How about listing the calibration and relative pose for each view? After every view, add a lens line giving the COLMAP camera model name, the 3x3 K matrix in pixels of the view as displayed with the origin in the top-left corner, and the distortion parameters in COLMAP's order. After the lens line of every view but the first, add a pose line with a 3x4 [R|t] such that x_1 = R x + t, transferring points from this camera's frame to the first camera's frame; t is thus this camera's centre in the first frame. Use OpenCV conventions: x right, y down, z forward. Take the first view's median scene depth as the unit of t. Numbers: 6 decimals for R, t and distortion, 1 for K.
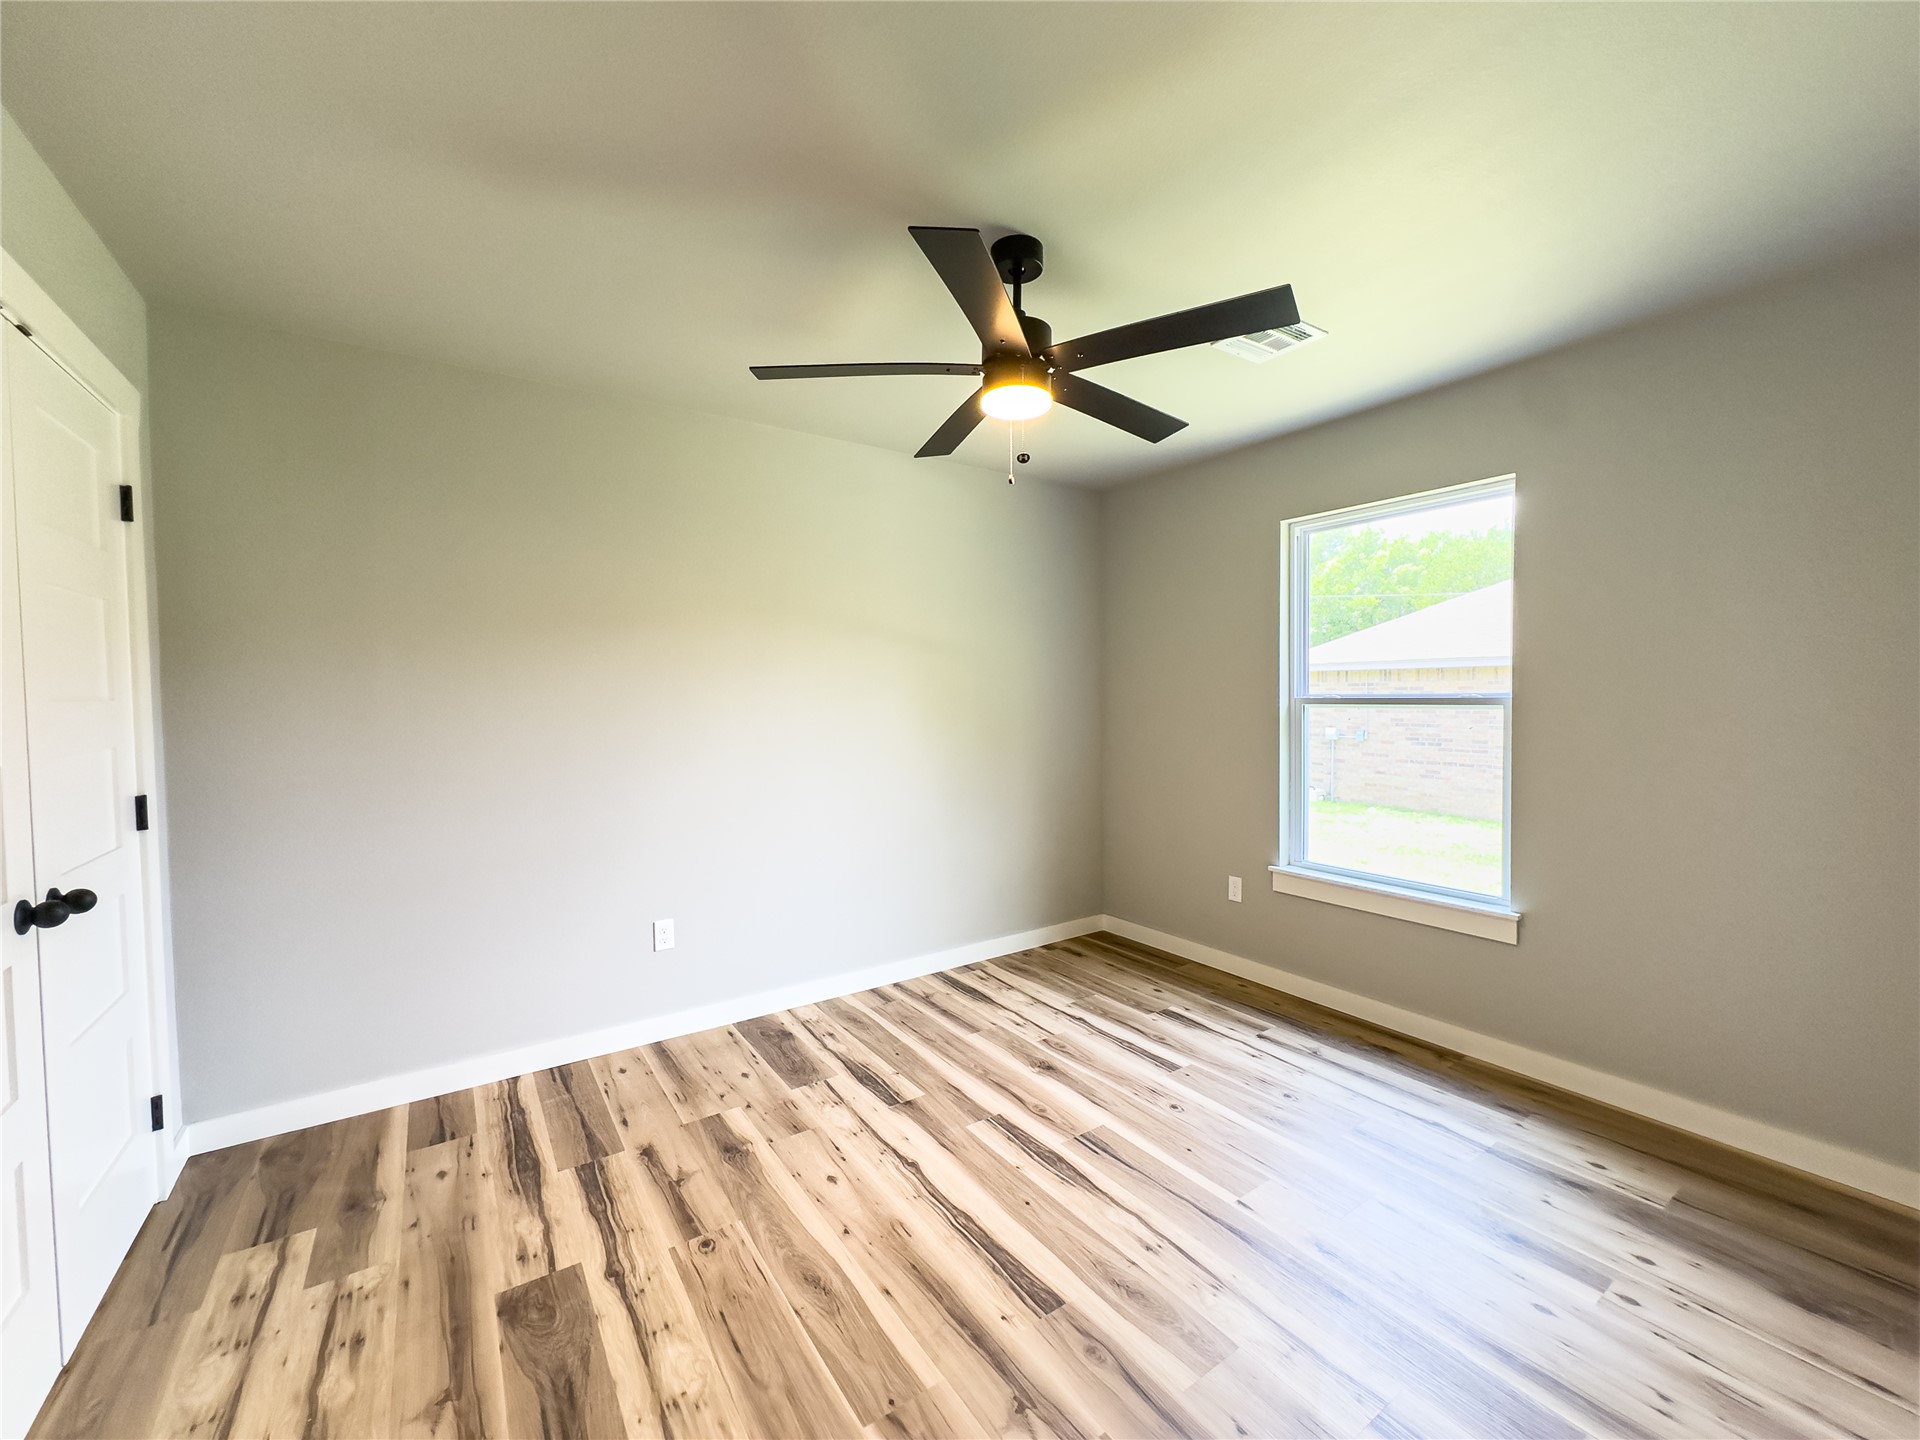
lens RADIAL K [[758.0, 0, 995.5], [0, 758.0, 720.5], [0, 0, 1]] dist [-0.000284, 0.000257]
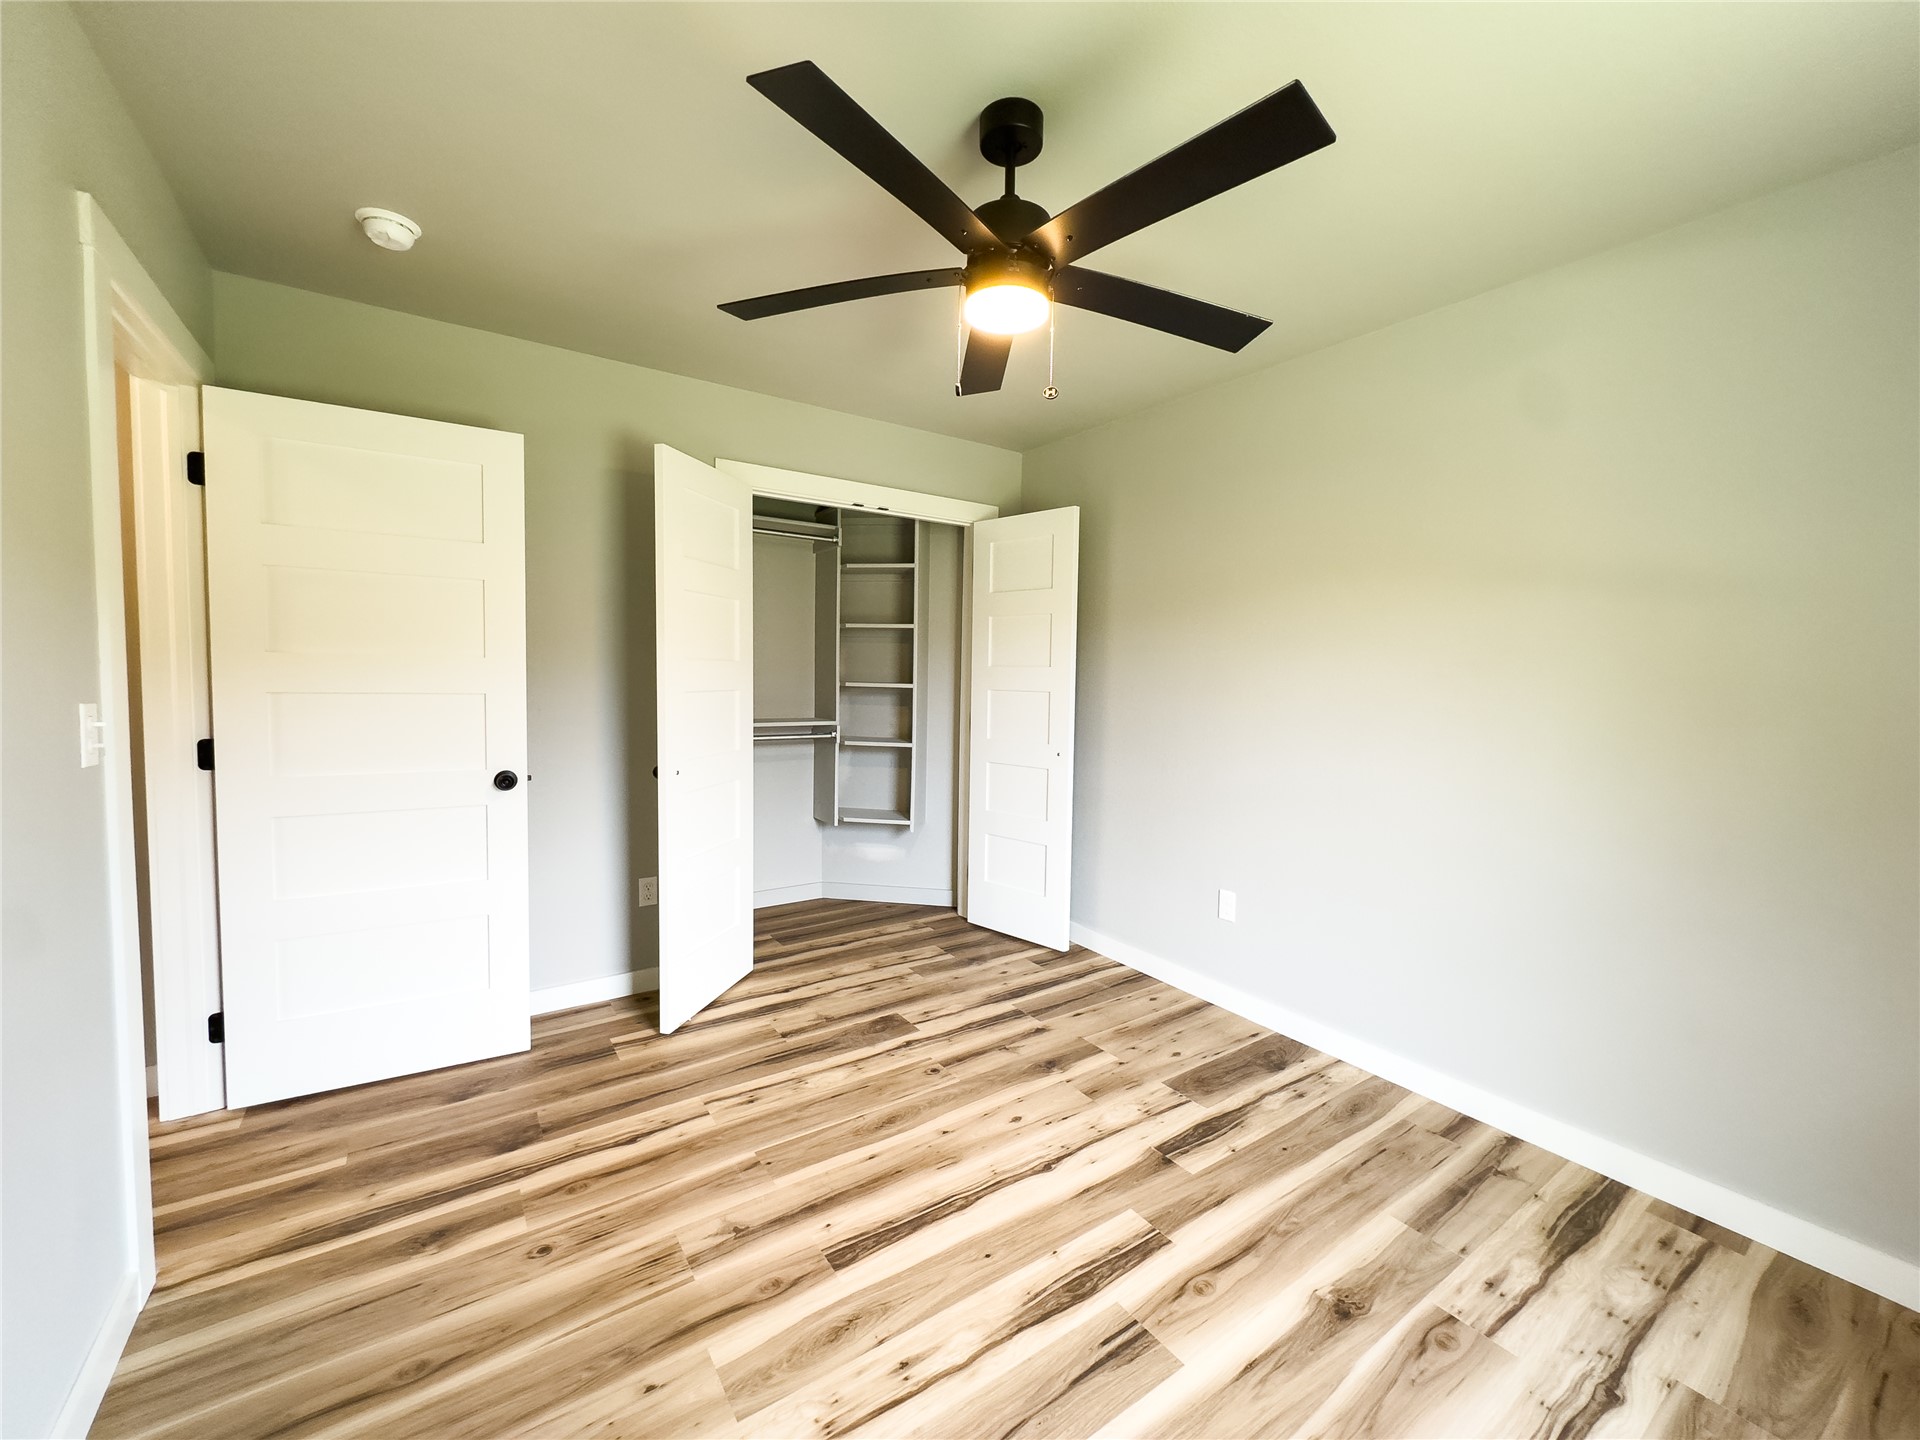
lens RADIAL K [[782.8, 0, 957.8], [0, 782.8, 728.6], [0, 0, 1]] dist [-0.002530, 0.000571]
pose [[-0.026699, 0.080159, -0.996424, 0.848078], [-0.053031, 0.995263, 0.081486, -0.030470], [0.998236, 0.055017, -0.022322, 0.915939]]
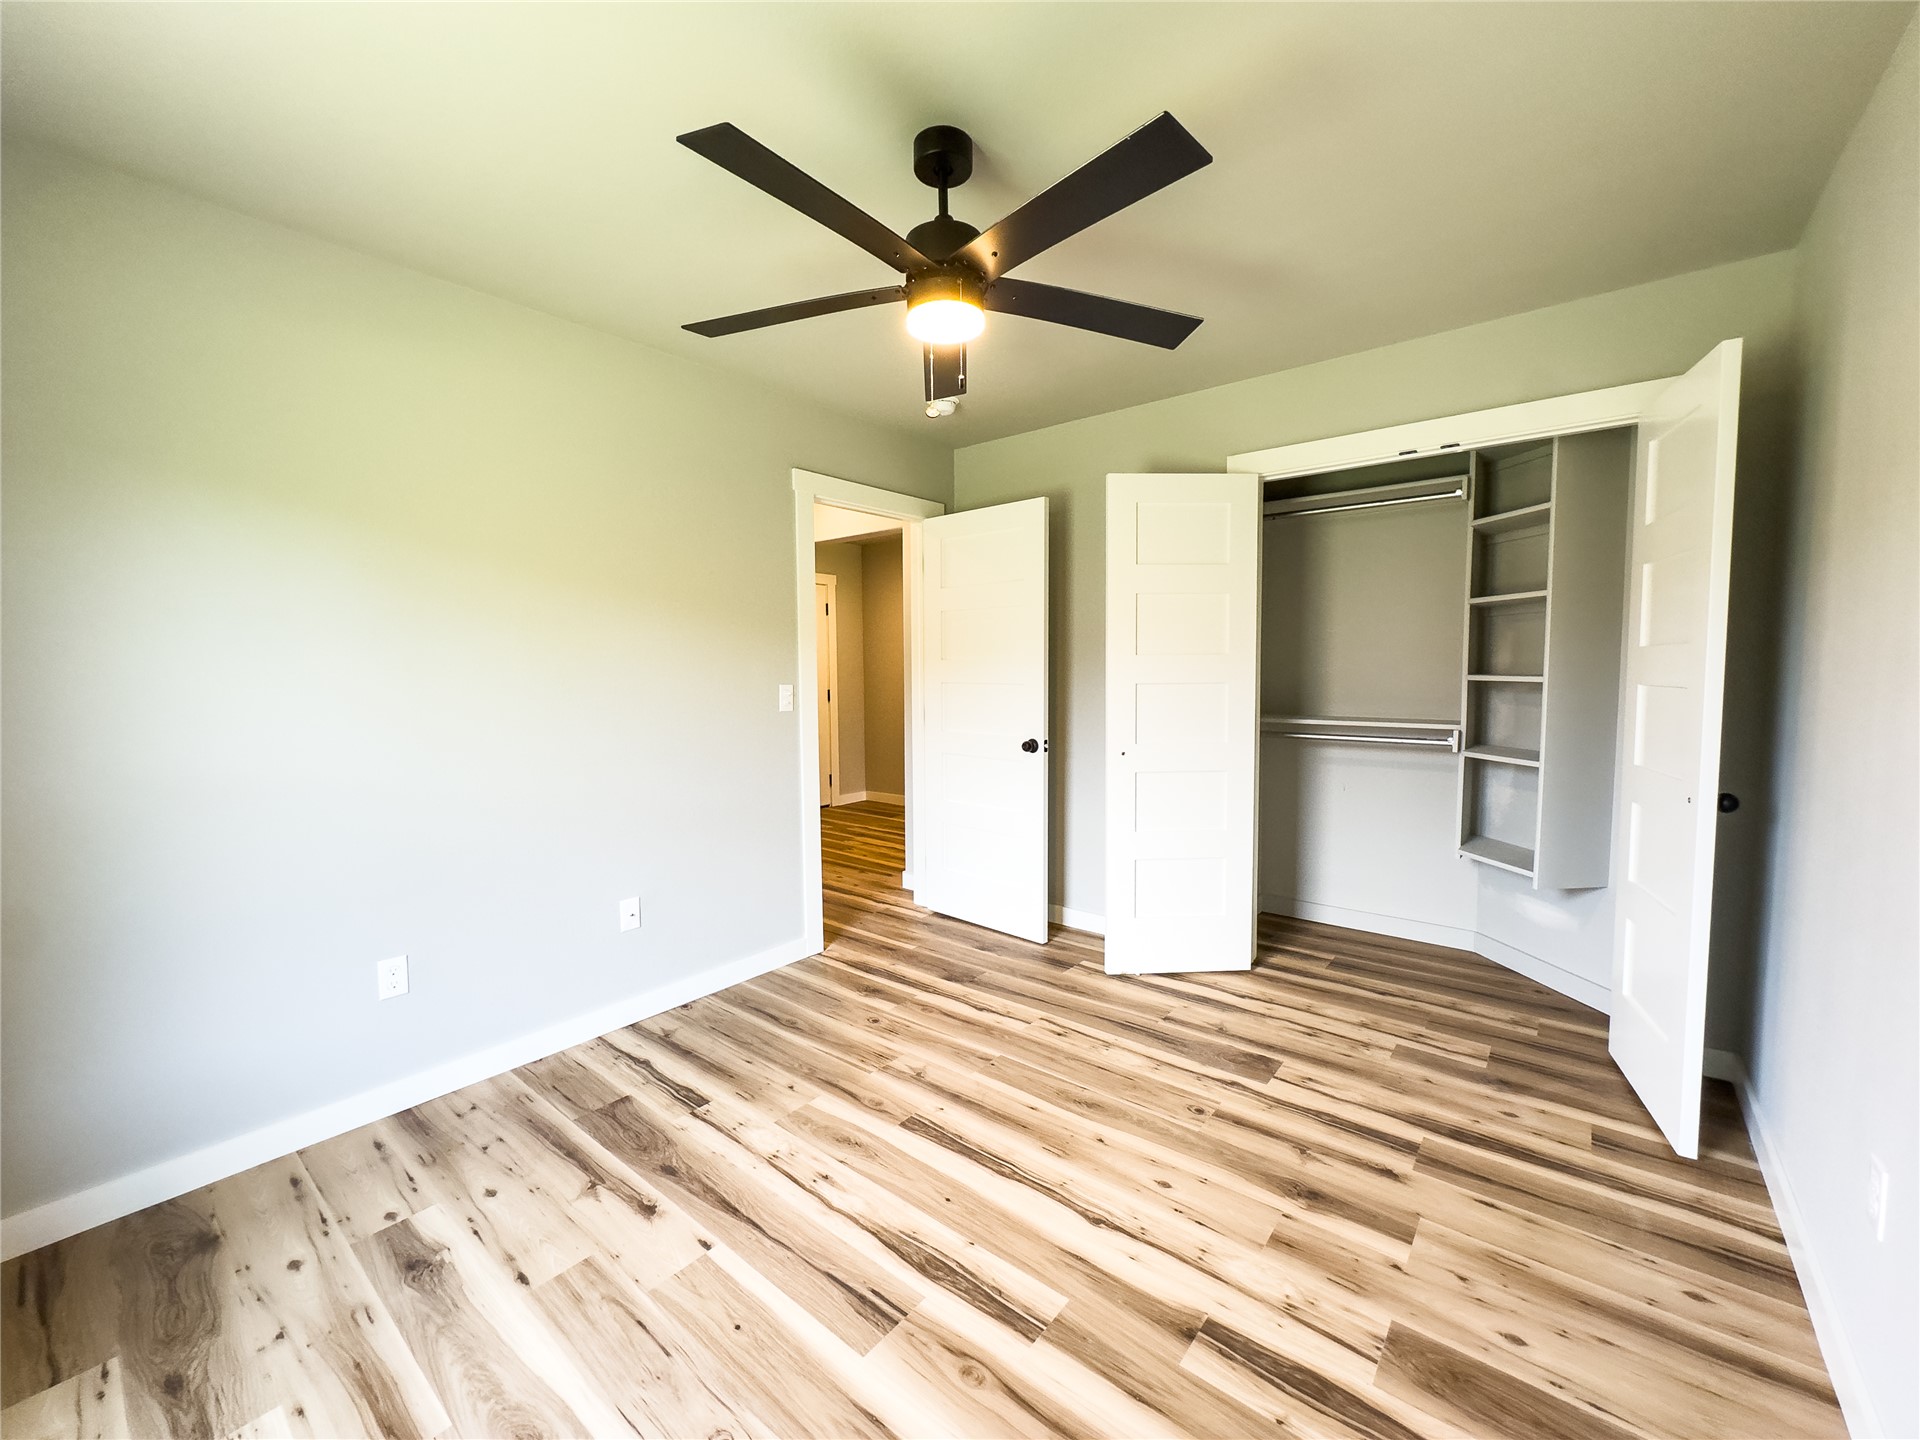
lens RADIAL K [[782.8, 0, 957.8], [0, 782.8, 728.6], [0, 0, 1]] dist [-0.002530, 0.000571]
pose [[-0.972594, 0.034752, -0.229898, 0.222652], [0.008846, 0.993582, 0.112769, -0.046347], [0.232341, 0.107645, -0.966659, 1.798719]]
